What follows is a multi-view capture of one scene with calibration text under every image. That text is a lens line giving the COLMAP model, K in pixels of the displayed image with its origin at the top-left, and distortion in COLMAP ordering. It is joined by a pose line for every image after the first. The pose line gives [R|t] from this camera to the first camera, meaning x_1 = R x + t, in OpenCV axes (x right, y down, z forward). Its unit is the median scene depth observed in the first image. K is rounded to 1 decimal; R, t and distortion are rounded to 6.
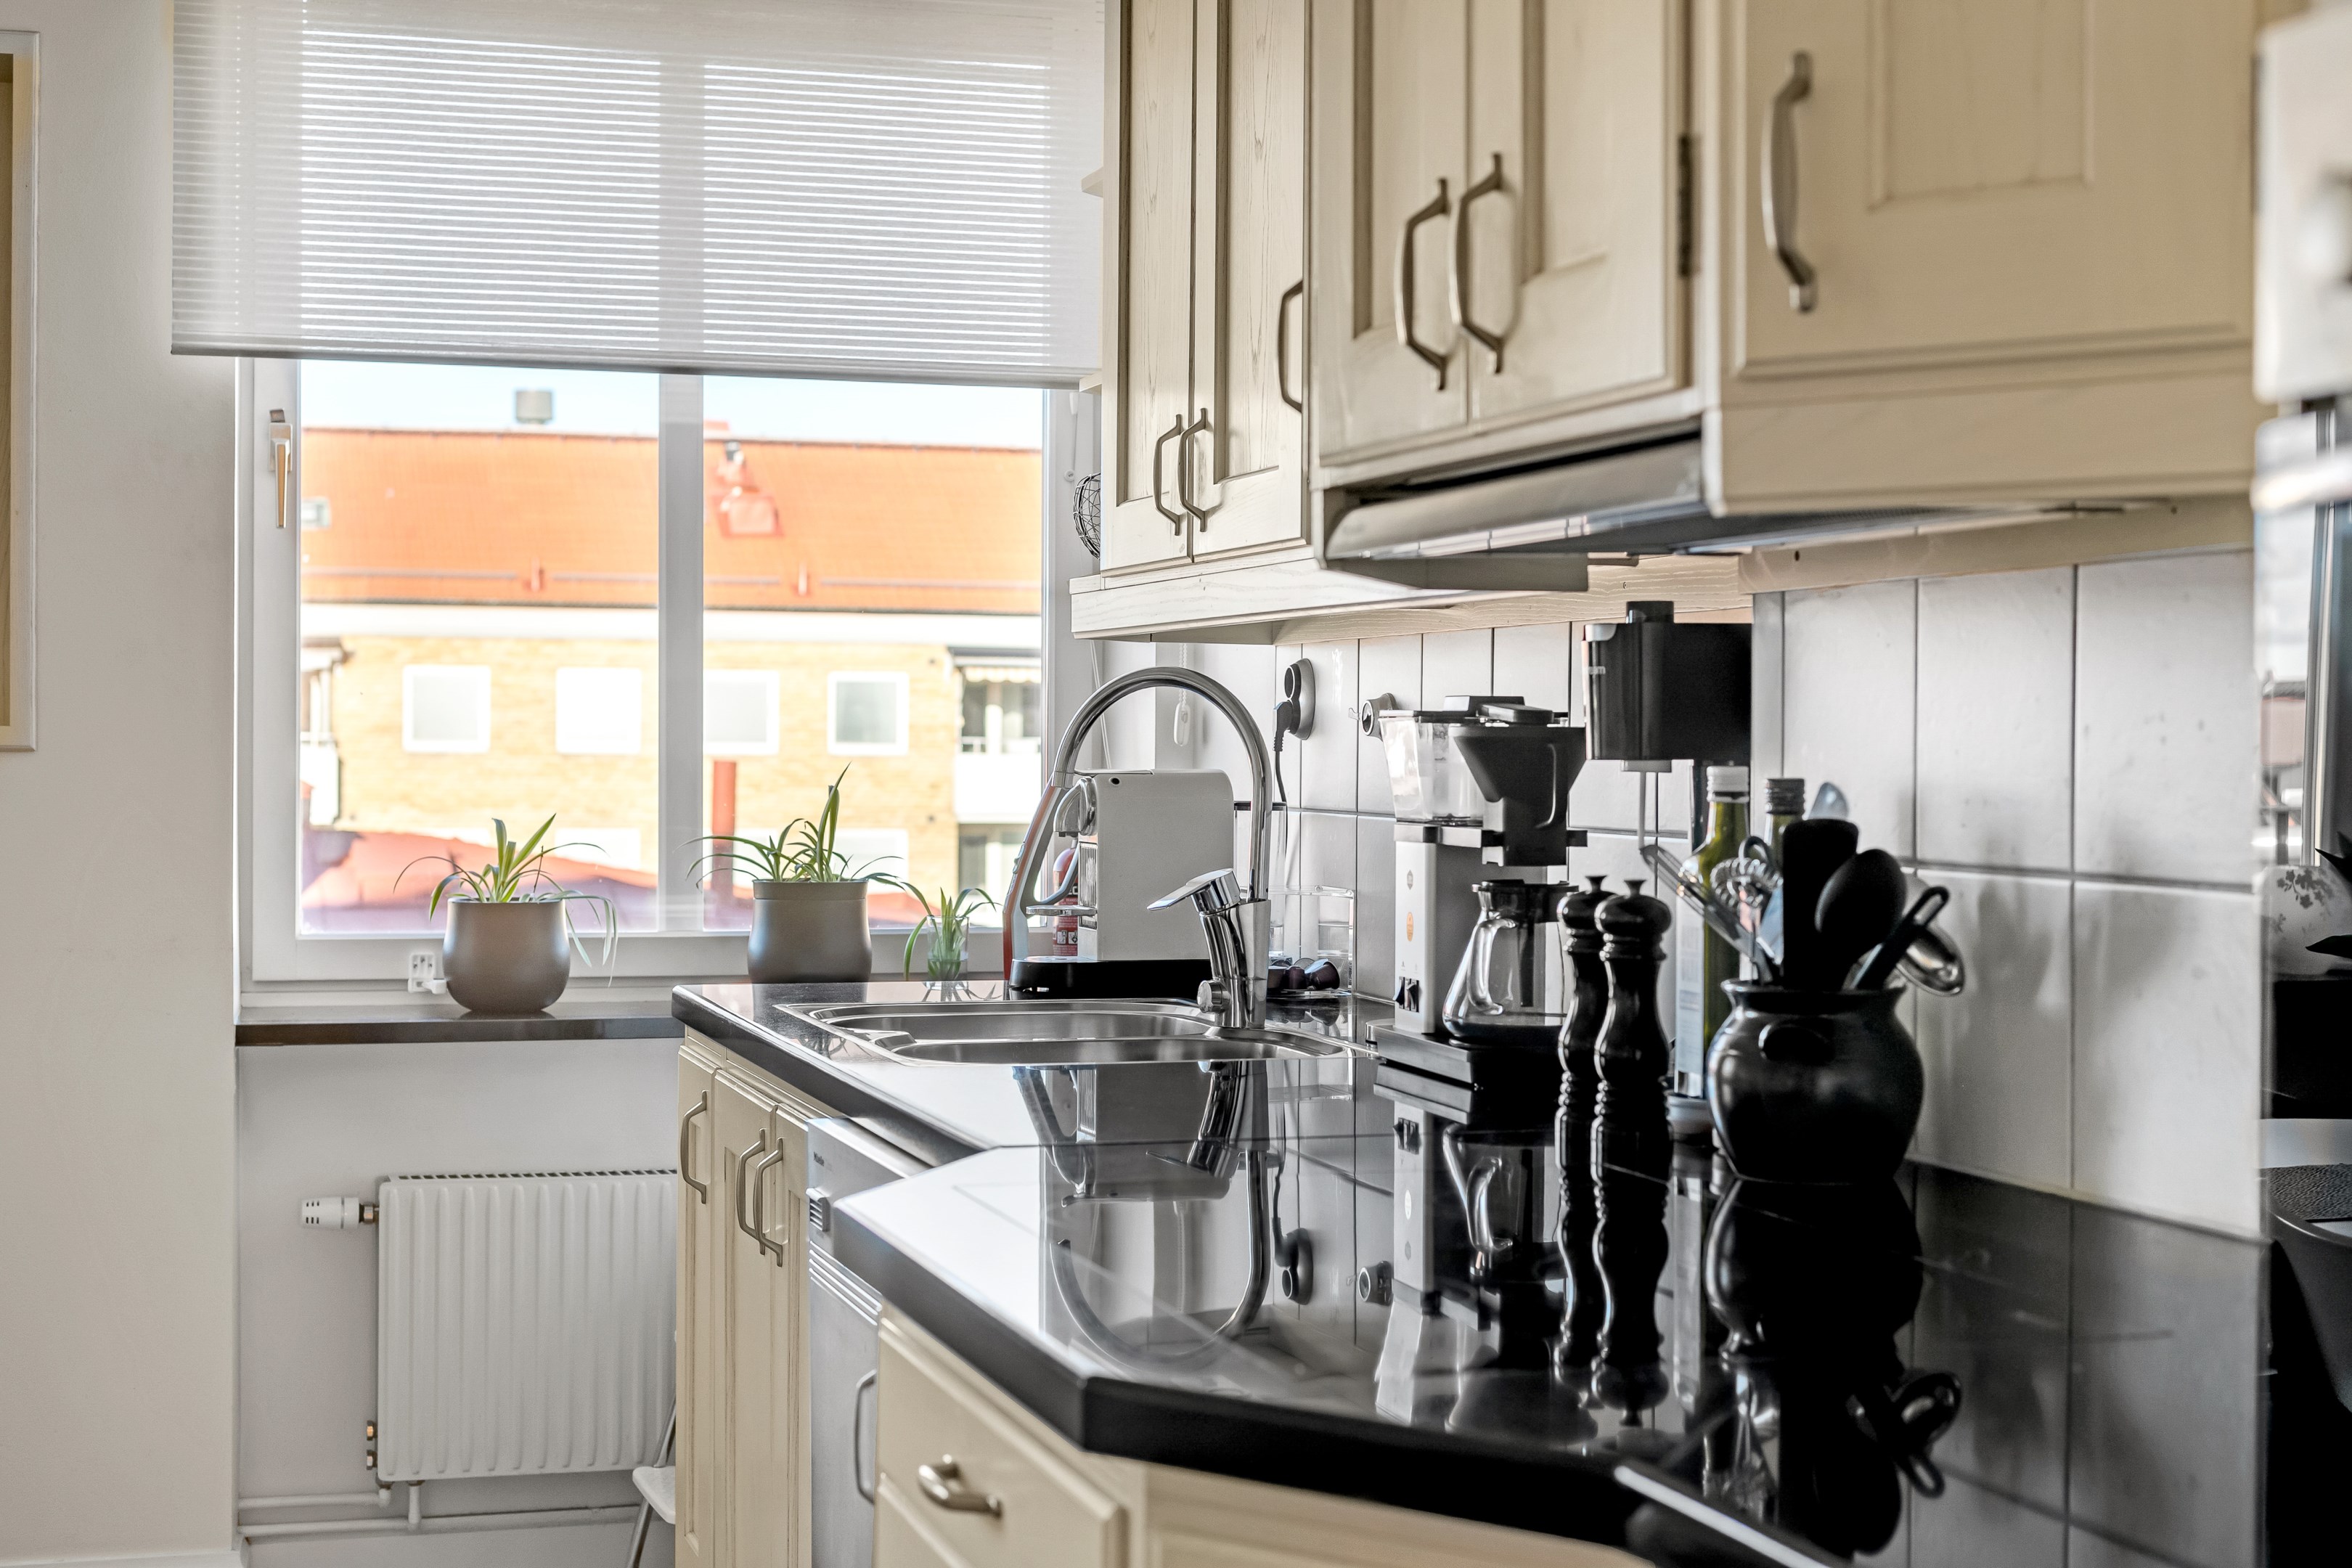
lens RADIAL K [[3403.2, 0, 1179.4], [0, 3403.2, 741.8], [0, 0, 1]] dist [-0.028827, 0.078205]
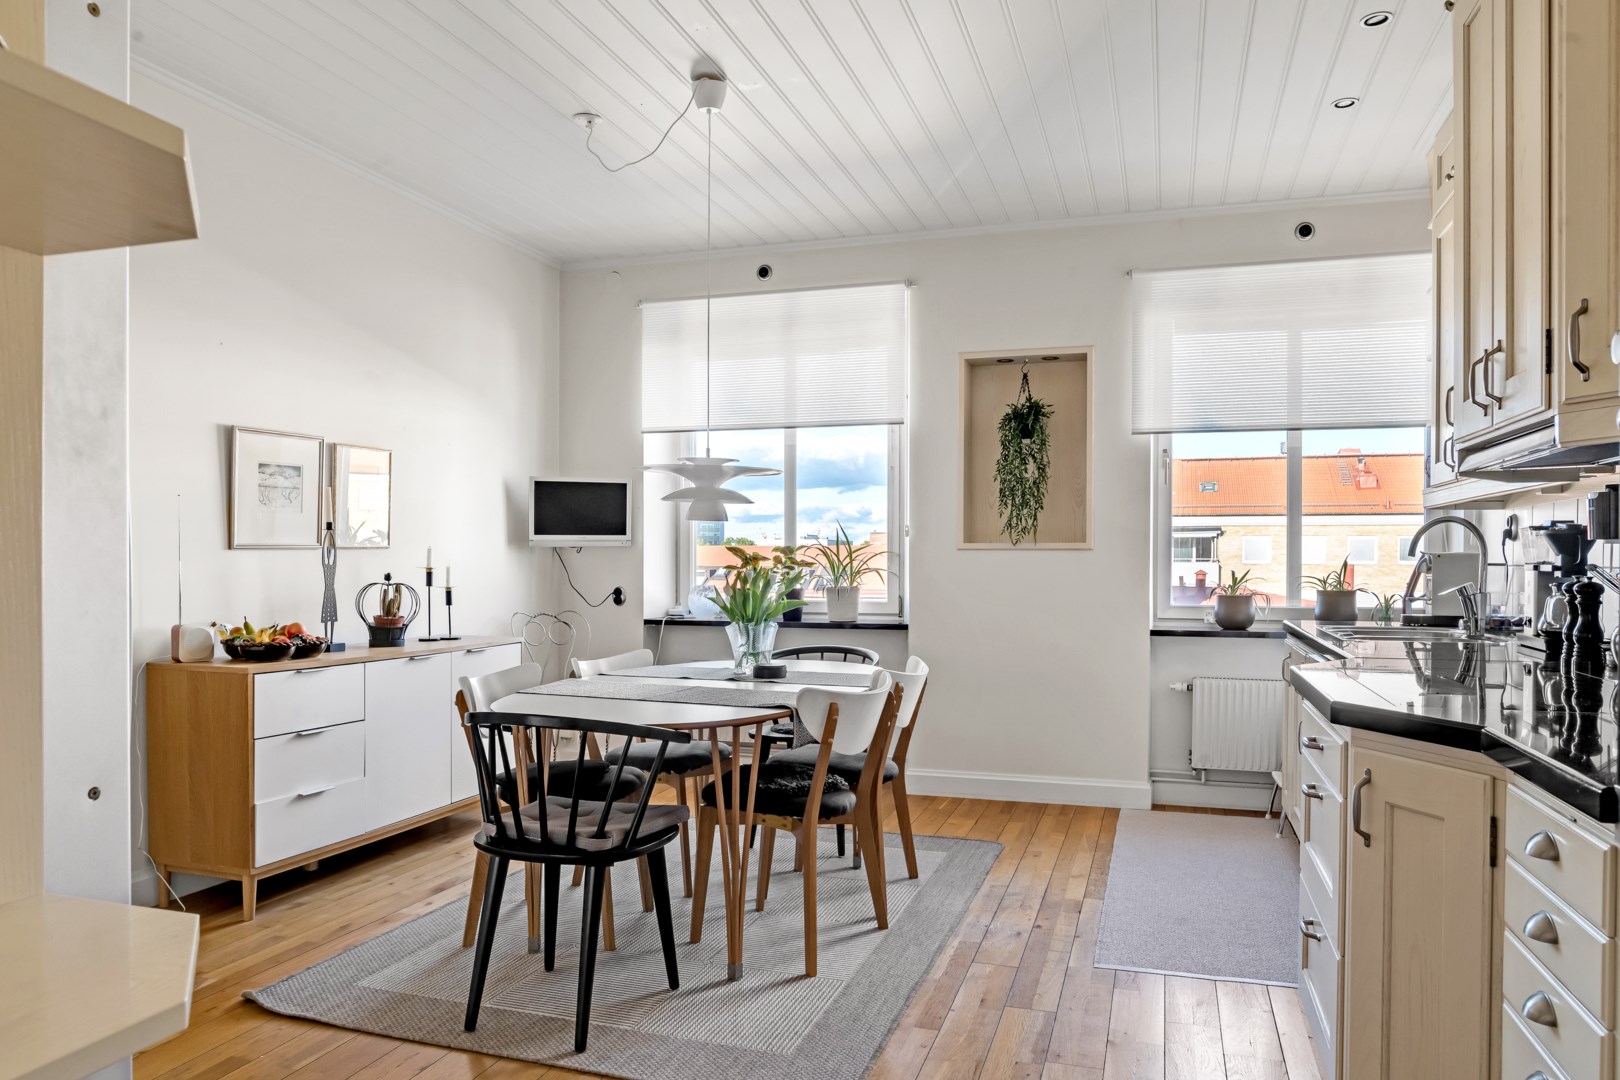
lens RADIAL K [[1089.8, 0, 810.0], [0, 1089.8, 540.0], [0, 0, 1]] dist [0.002175, 0.005377]
pose [[0.820116, -0.008351, -0.572137, 0.087560], [-0.004165, 0.999780, -0.020563, 0.022233], [0.572183, 0.019247, 0.819900, -0.118956]]
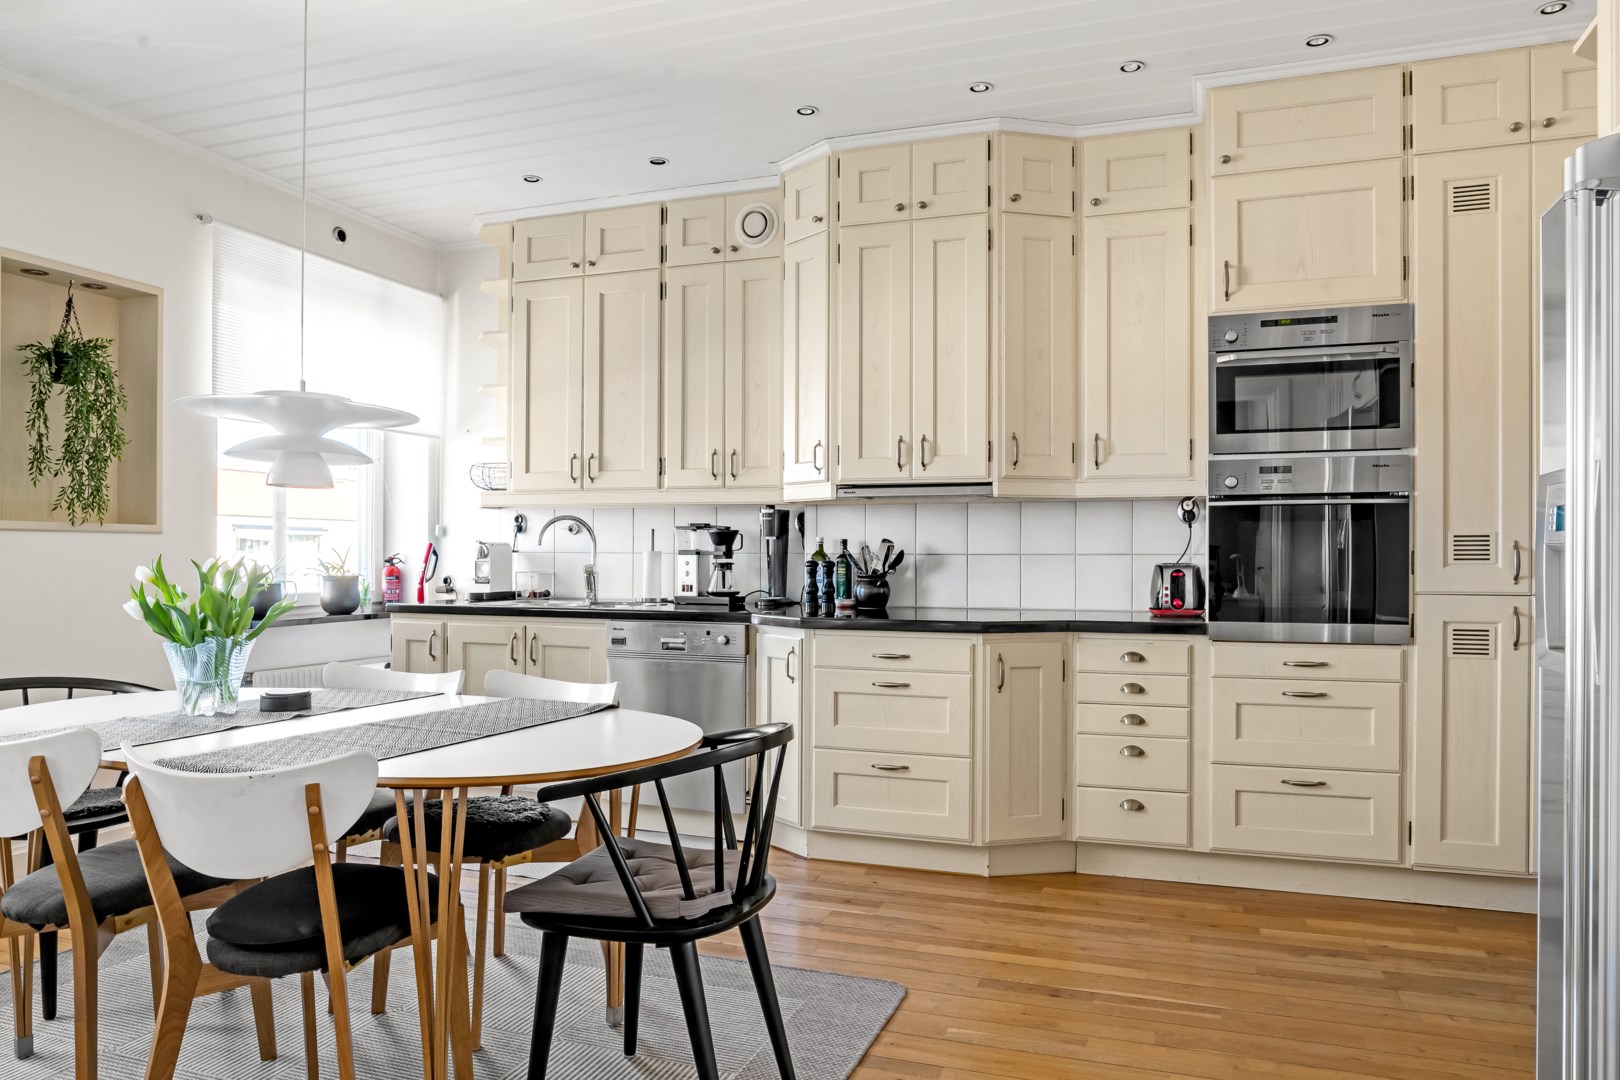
lens RADIAL K [[1089.8, 0, 810.0], [0, 1089.8, 540.0], [0, 0, 1]] dist [0.002175, 0.005377]
pose [[0.594686, 0.008871, 0.803909, -1.030326], [0.000749, 0.999933, -0.011589, 0.026353], [-0.803958, 0.007494, 0.594639, -0.005147]]
